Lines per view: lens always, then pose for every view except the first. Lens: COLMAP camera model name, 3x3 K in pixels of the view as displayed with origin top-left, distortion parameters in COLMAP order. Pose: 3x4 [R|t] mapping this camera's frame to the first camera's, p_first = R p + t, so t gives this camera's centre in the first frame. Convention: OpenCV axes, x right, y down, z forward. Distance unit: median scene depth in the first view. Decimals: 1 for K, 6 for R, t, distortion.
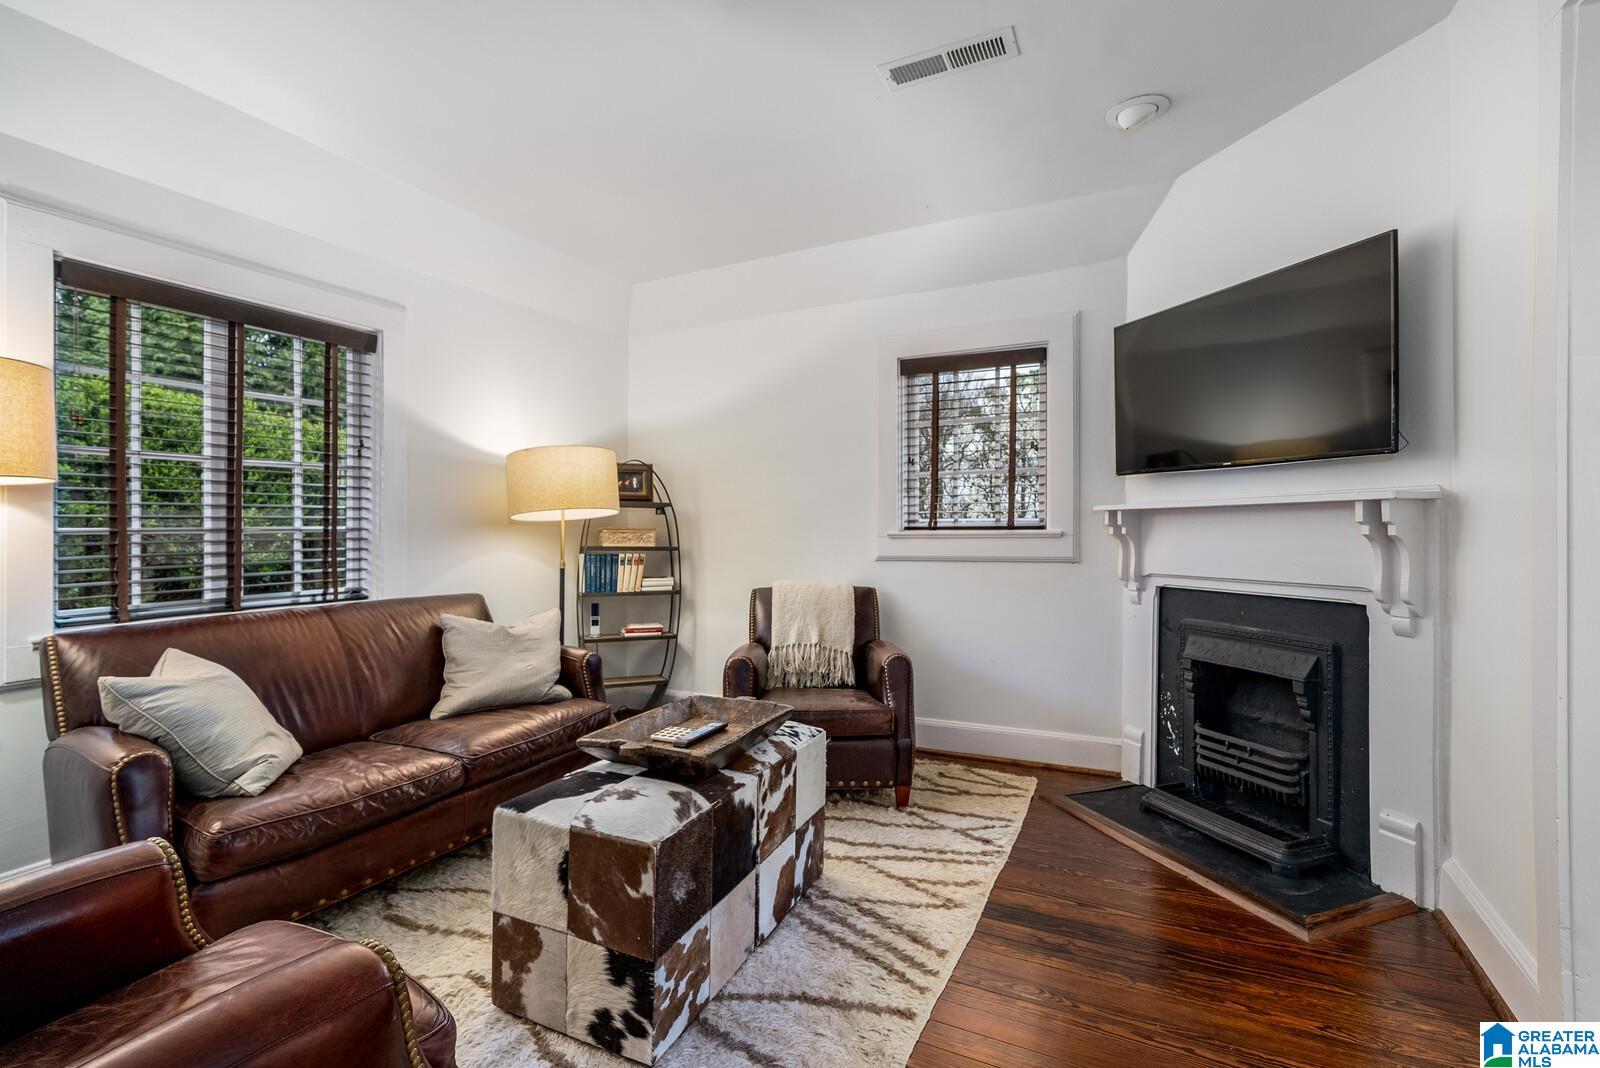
lens RADIAL K [[736.2, 0, 800.5], [0, 736.2, 513.6], [0, 0, 1]] dist [-0.000257, -0.000040]
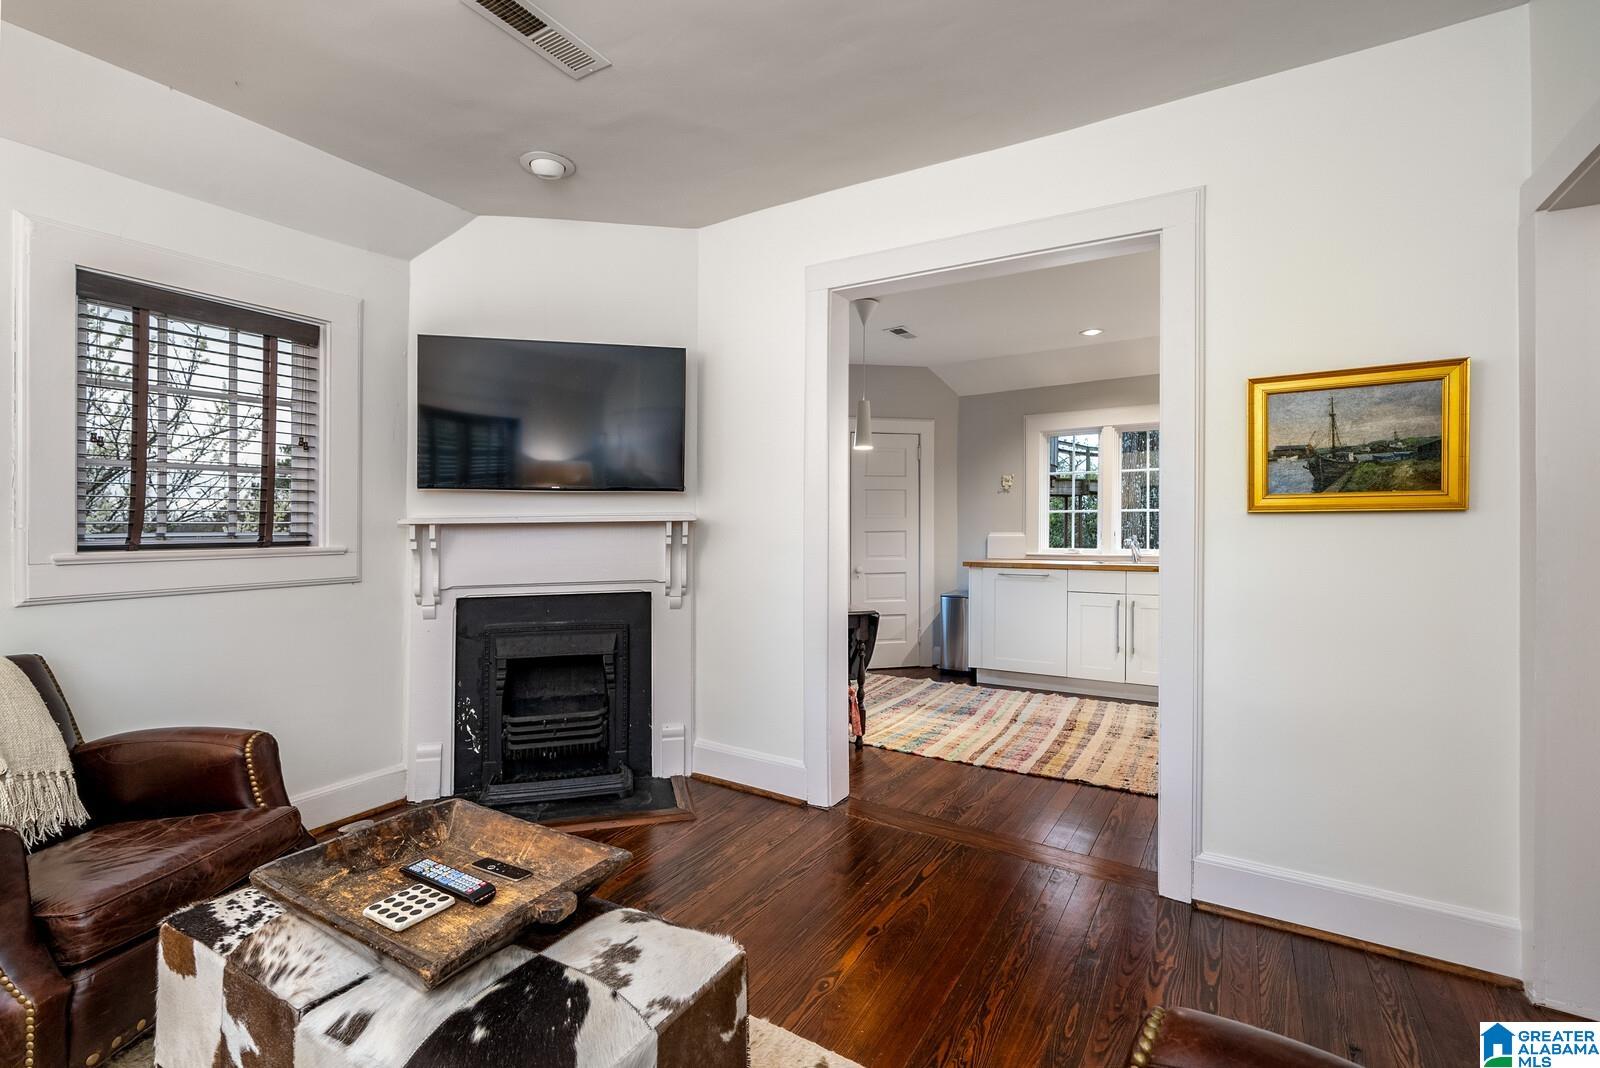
lens RADIAL K [[720.3, 0, 792.5], [0, 720.3, 526.7], [0, 0, 1]] dist [-0.000012, 0.000171]
pose [[0.087910, 0.008551, 0.996092, -0.558935], [-0.007501, 0.999940, -0.007922, 0.003247], [-0.996100, -0.006775, 0.087968, 0.512983]]
